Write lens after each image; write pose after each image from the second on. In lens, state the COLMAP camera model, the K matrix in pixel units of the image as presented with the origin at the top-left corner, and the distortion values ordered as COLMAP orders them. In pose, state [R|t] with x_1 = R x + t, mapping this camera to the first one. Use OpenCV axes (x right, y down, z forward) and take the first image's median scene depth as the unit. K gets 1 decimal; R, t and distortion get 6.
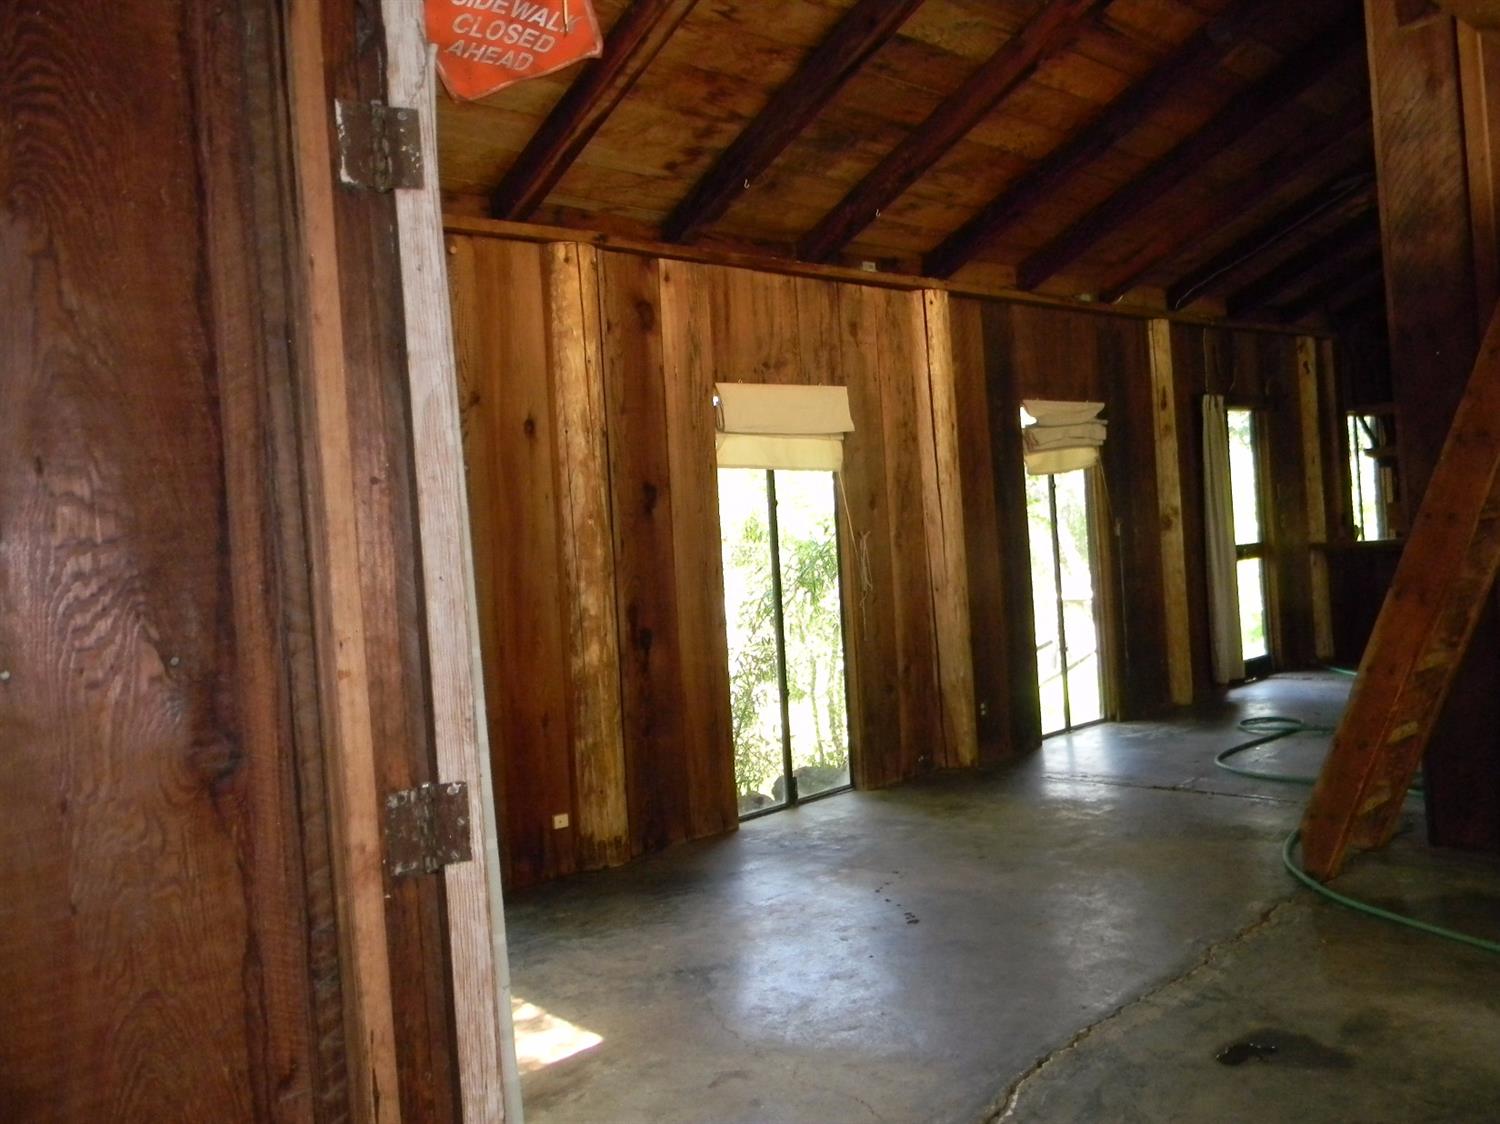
lens RADIAL K [[1207.0, 0, 738.6], [0, 1207.0, 558.6], [0, 0, 1]] dist [0.018601, -0.025228]
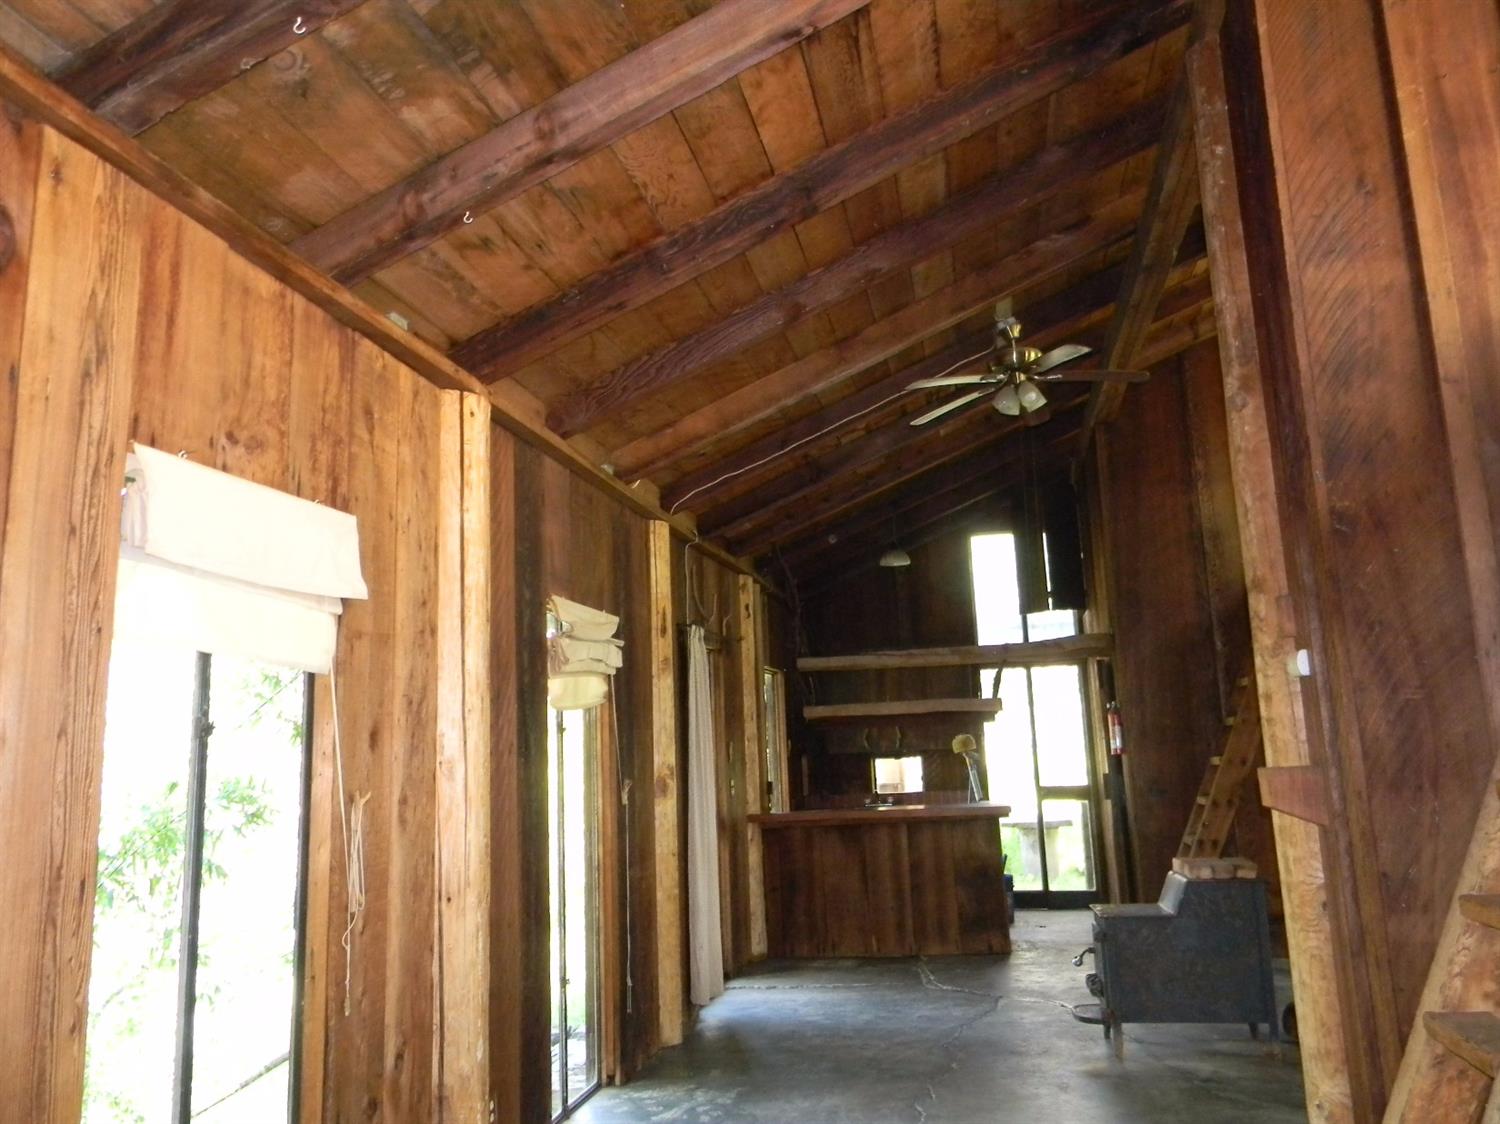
lens RADIAL K [[1207.0, 0, 746.6], [0, 1207.0, 545.9], [0, 0, 1]] dist [0.018601, -0.025228]
pose [[0.796611, 0.138570, 0.588395, -0.093344], [-0.003586, 0.974438, -0.224630, -0.010440], [-0.604481, 0.176833, 0.776745, 0.517180]]
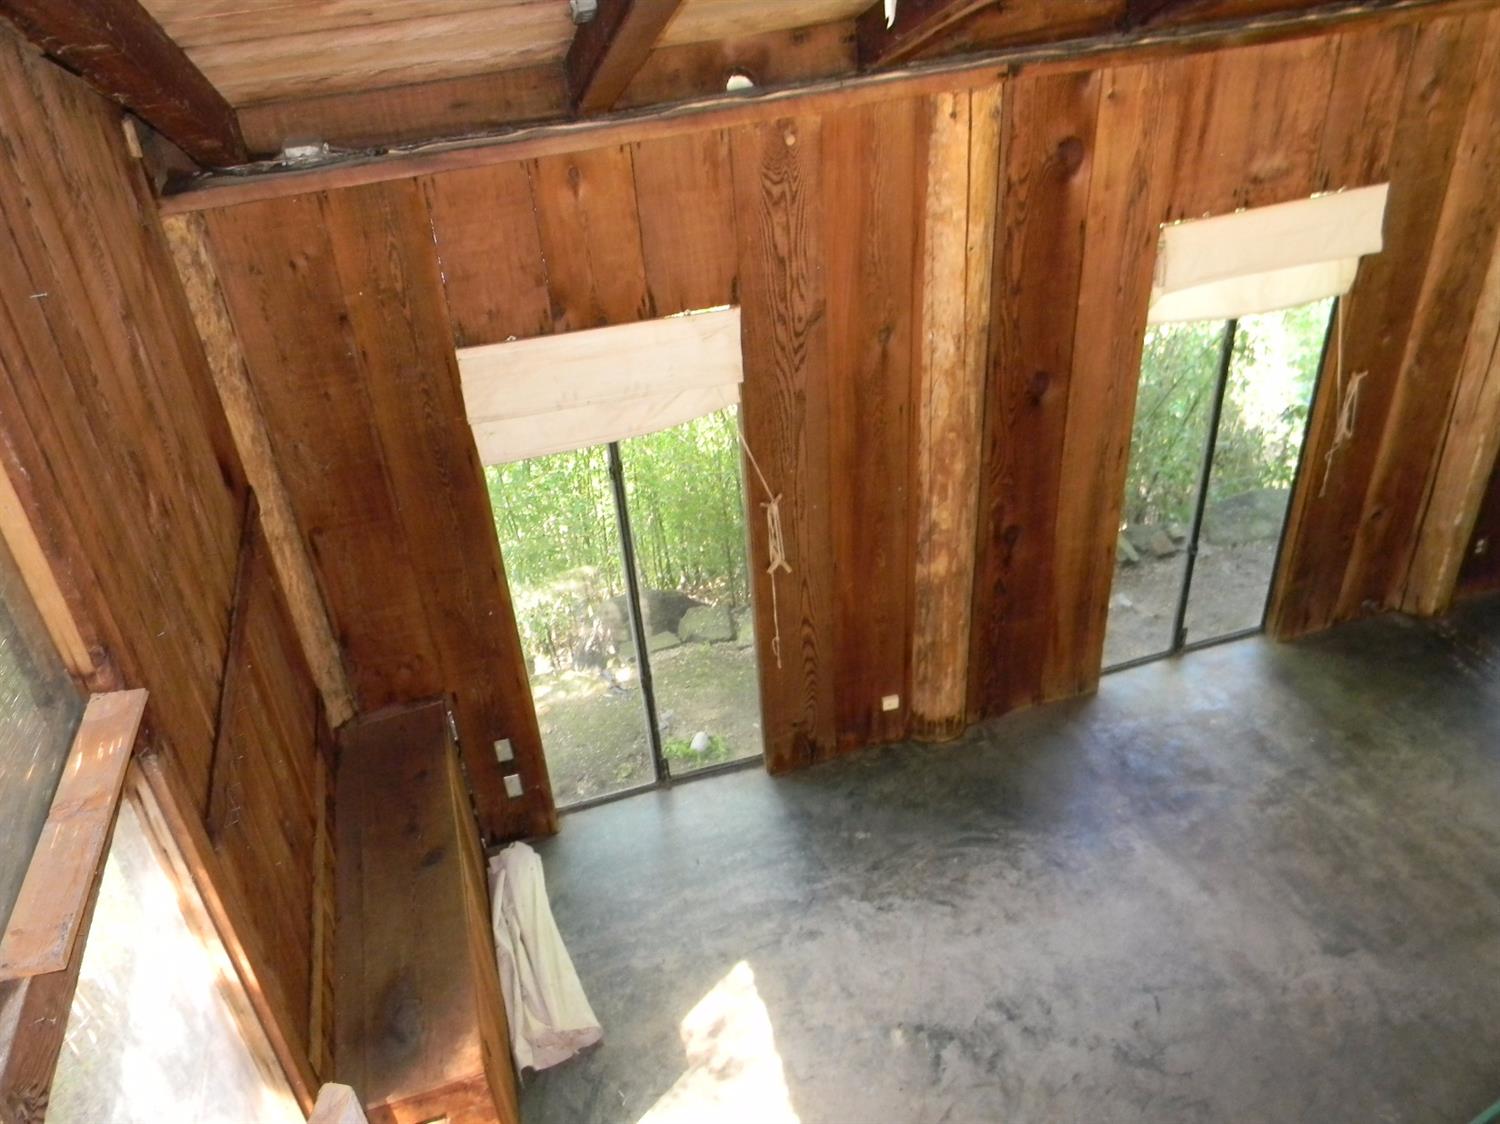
lens RADIAL K [[1207.0, 0, 744.6], [0, 1207.0, 558.9], [0, 0, 1]] dist [0.018601, -0.025228]
pose [[0.905409, 0.242186, -0.348685, 0.053372], [0.000946, 0.820169, 0.572121, -0.389844], [0.424540, -0.518333, 0.742359, 0.240390]]
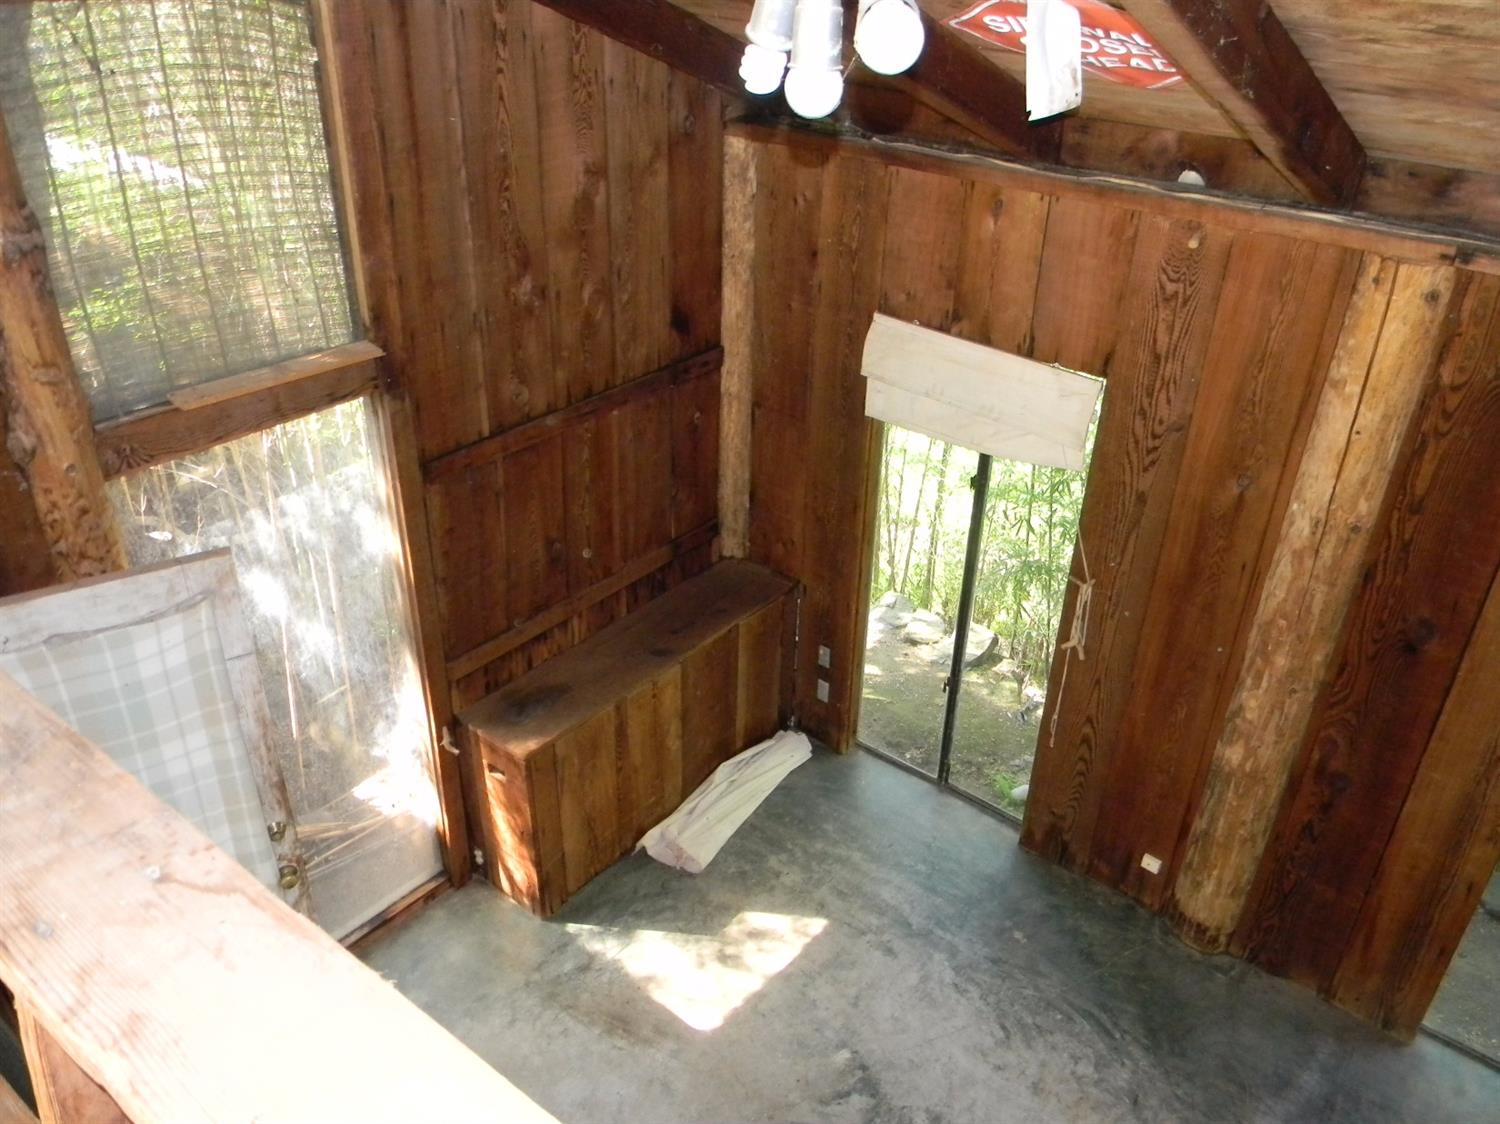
lens RADIAL K [[1207.0, 0, 737.6], [0, 1207.0, 560.9], [0, 0, 1]] dist [0.018601, -0.025228]
pose [[0.162918, 0.571945, -0.803950, 0.355646], [-0.044034, 0.818240, 0.573188, -0.421515], [0.985657, -0.057982, 0.158491, 0.488016]]
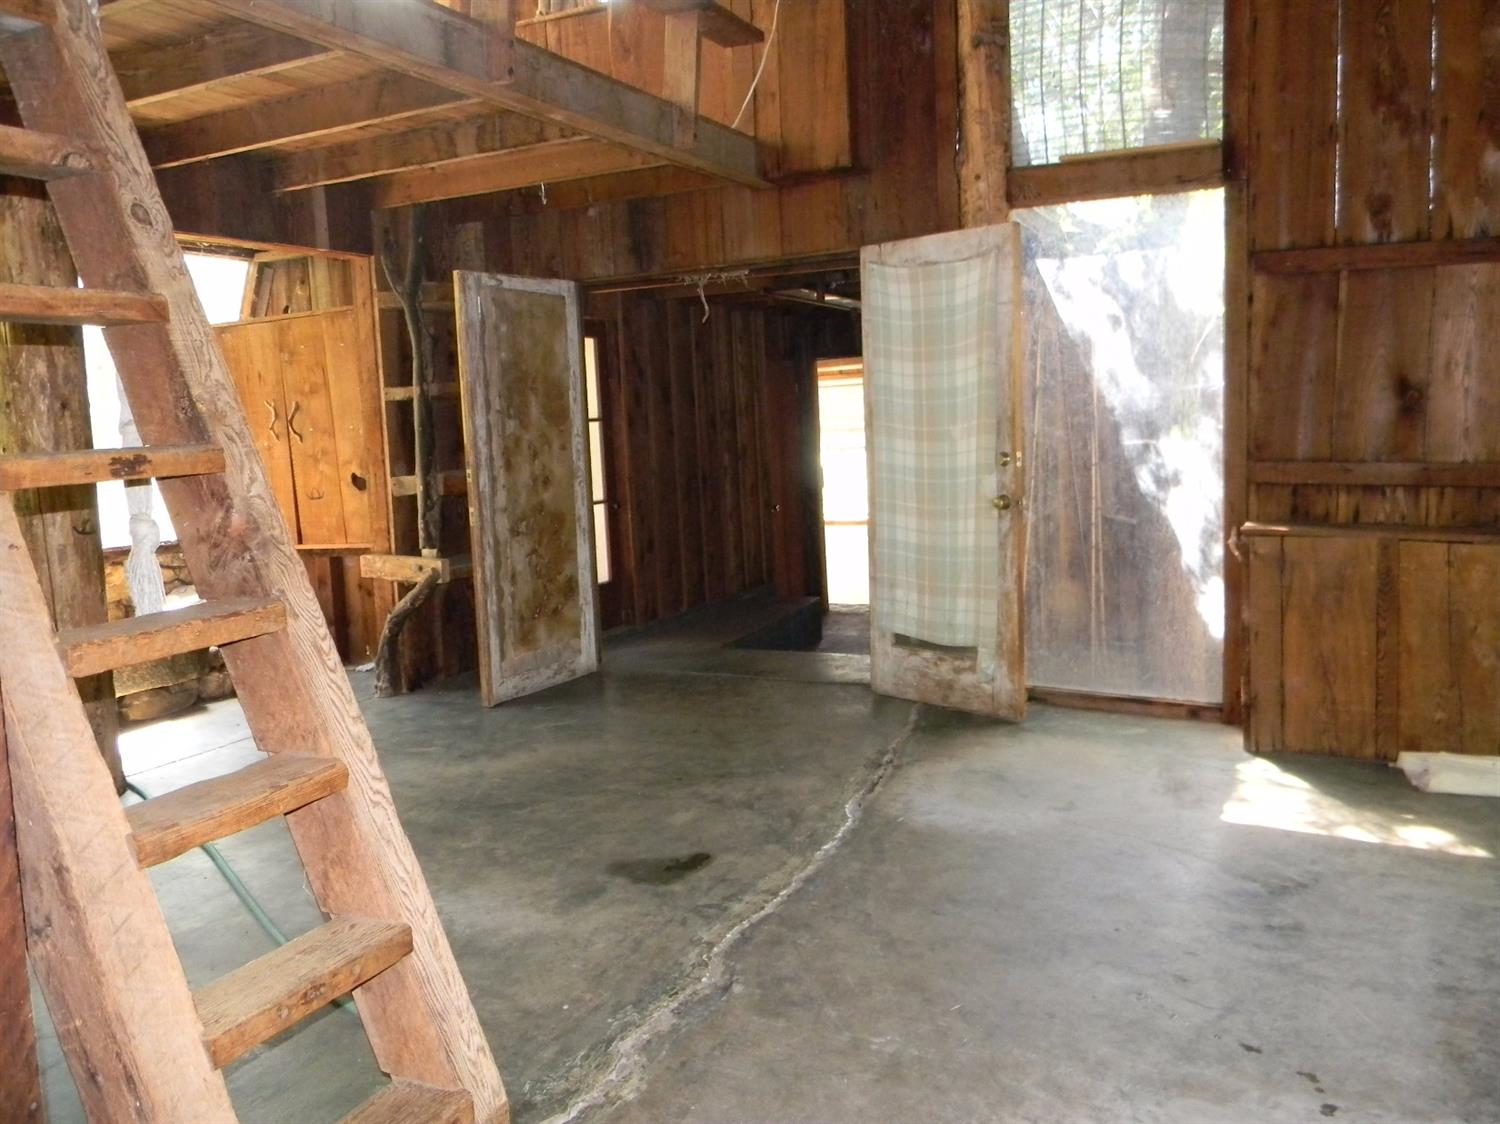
lens RADIAL K [[1207.0, 0, 744.8], [0, 1207.0, 547.1], [0, 0, 1]] dist [0.018601, -0.025228]
pose [[-0.922492, 0.148175, -0.356444, 0.377024], [0.098965, 0.983314, 0.152640, -0.037637], [0.373114, 0.105534, -0.921764, 1.054602]]
